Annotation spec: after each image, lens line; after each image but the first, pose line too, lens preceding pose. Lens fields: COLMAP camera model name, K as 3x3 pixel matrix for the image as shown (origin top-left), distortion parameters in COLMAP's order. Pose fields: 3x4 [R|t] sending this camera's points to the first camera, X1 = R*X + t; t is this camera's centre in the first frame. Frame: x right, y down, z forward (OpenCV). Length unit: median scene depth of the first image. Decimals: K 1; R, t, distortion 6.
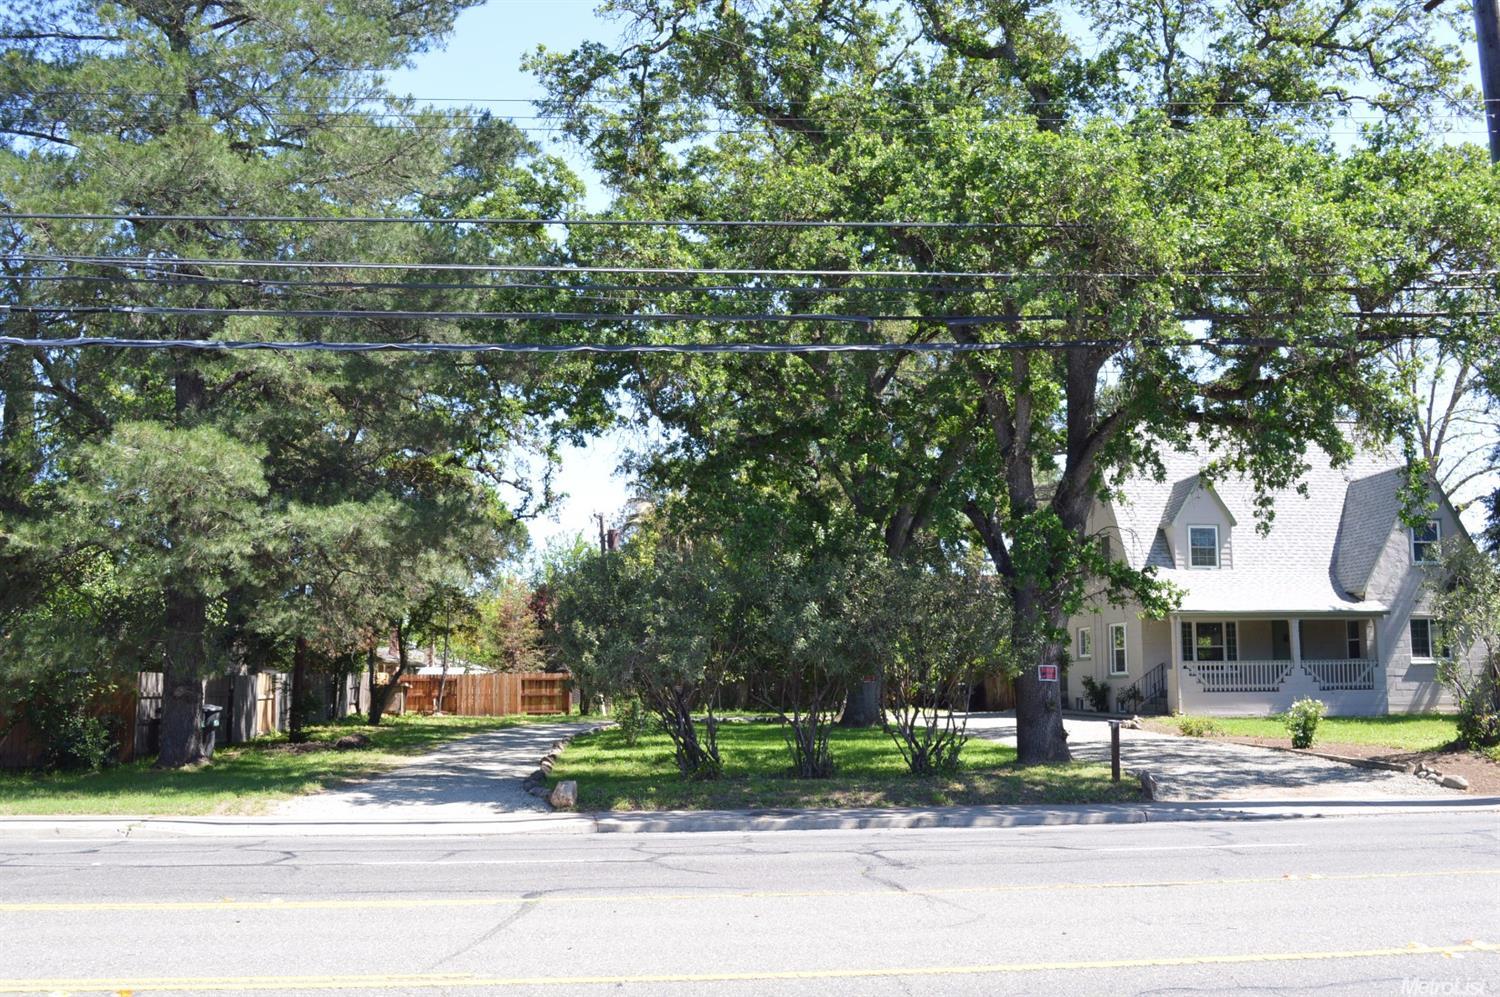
lens RADIAL K [[1428.3, 0, 748.6], [0, 1428.3, 492.2], [0, 0, 1]] dist [-0.108355, 0.159898]
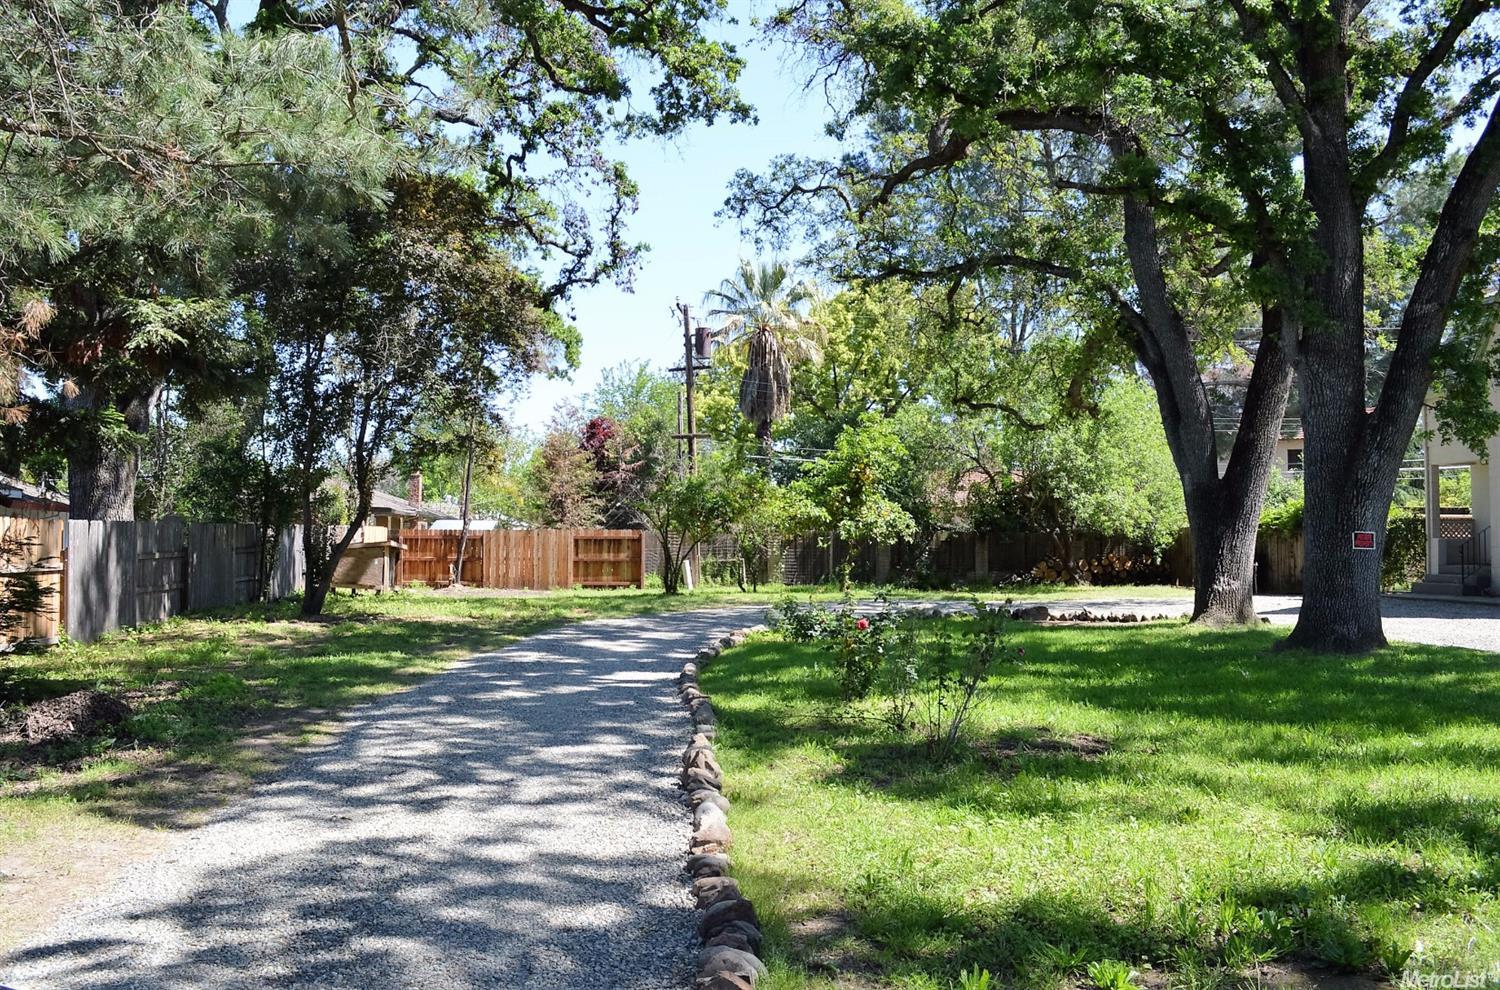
lens RADIAL K [[1285.6, 0, 750.0], [0, 1285.6, 495.0], [0, 0, 1]] dist [-0.081810, -0.000163]
pose [[0.999720, 0.010922, -0.020987, -0.059345], [-0.008808, 0.995118, 0.098297, 0.047100], [0.021958, -0.098085, 0.994936, 0.370965]]
